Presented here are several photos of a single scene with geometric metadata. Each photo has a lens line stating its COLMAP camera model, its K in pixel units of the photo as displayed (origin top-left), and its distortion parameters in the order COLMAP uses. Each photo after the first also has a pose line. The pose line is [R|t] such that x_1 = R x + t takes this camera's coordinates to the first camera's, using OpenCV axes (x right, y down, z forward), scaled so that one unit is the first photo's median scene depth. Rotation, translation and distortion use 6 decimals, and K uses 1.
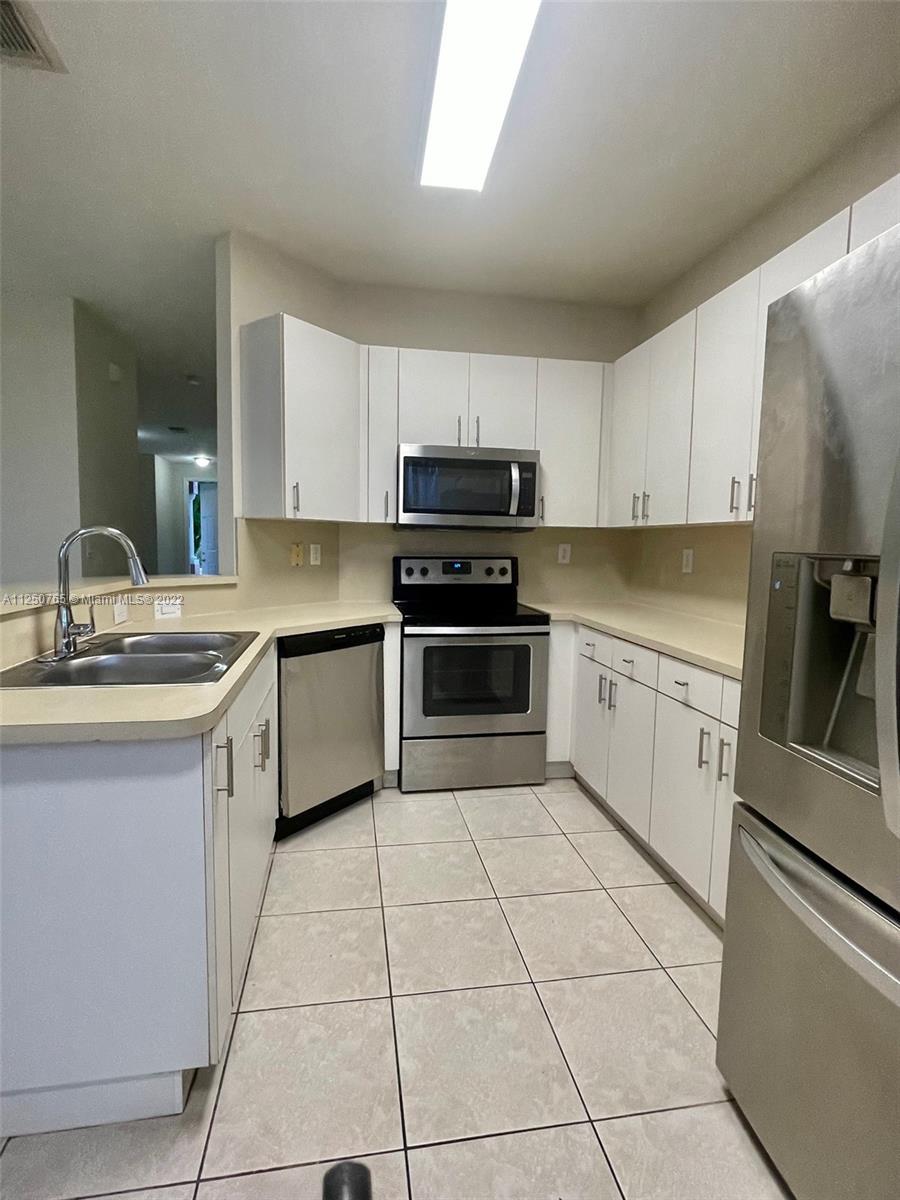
lens RADIAL K [[582.6, 0, 445.4], [0, 582.6, 595.8], [0, 0, 1]] dist [0.001935, -0.000180]
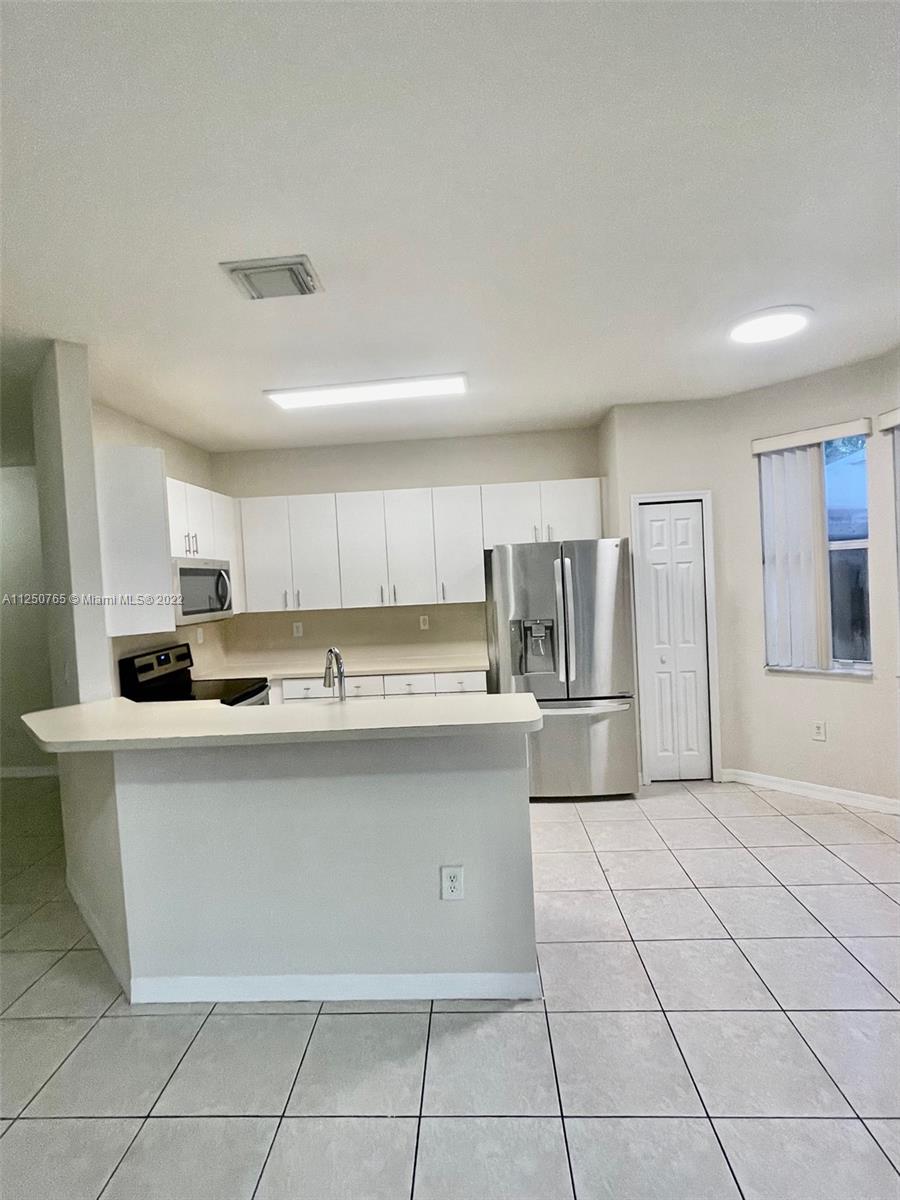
lens RADIAL K [[599.7, 0, 444.1], [0, 599.7, 595.7], [0, 0, 1]] dist [-0.004226, -0.001089]
pose [[0.217367, -0.059722, 0.974261, -1.073600], [0.141500, 0.989511, 0.029086, -0.138360], [-0.965779, 0.131535, 0.223537, 0.216954]]
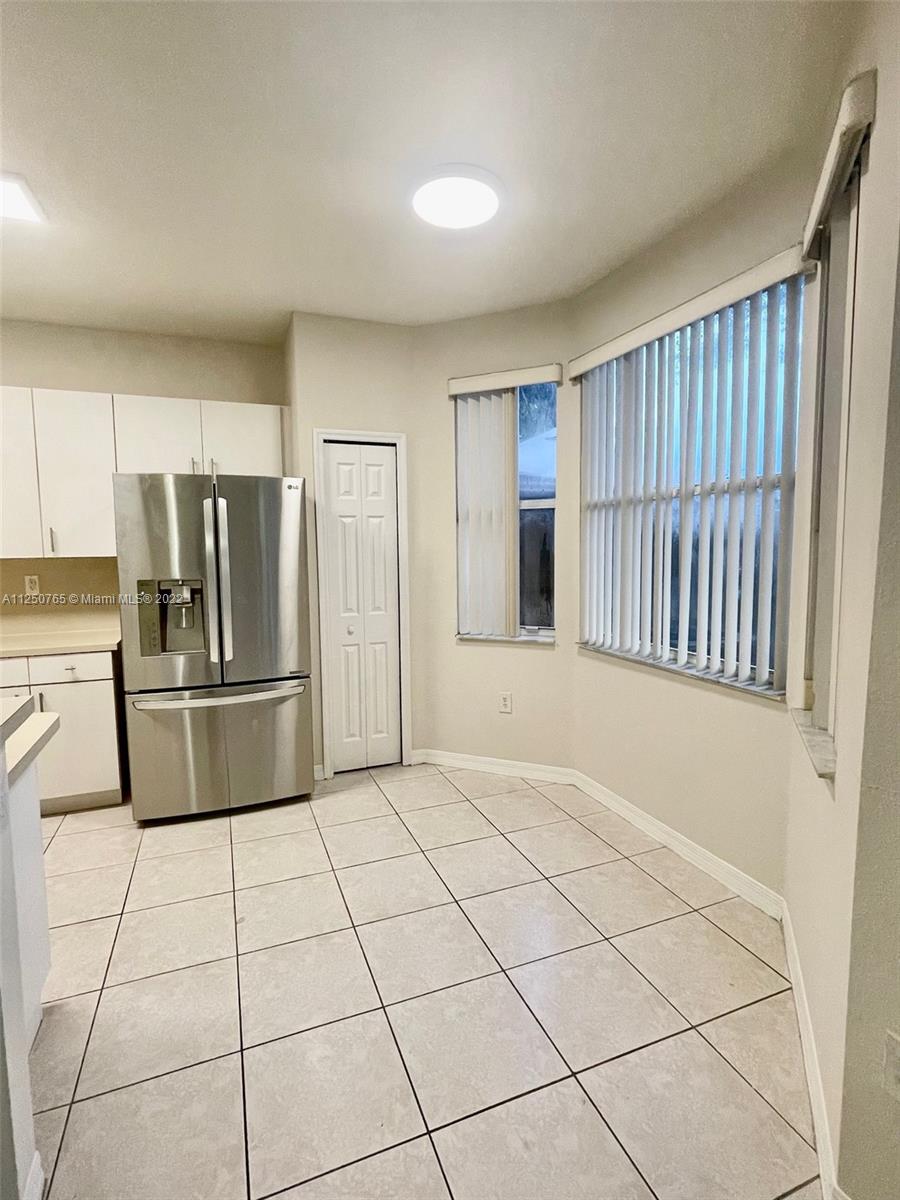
lens RADIAL K [[582.6, 0, 445.4], [0, 582.6, 595.8], [0, 0, 1]] dist [0.001935, -0.000180]
pose [[-0.204554, -0.102766, 0.973446, -0.767887], [0.095219, 0.987668, 0.124276, -0.071078], [-0.974213, 0.118111, -0.192246, 0.087709]]
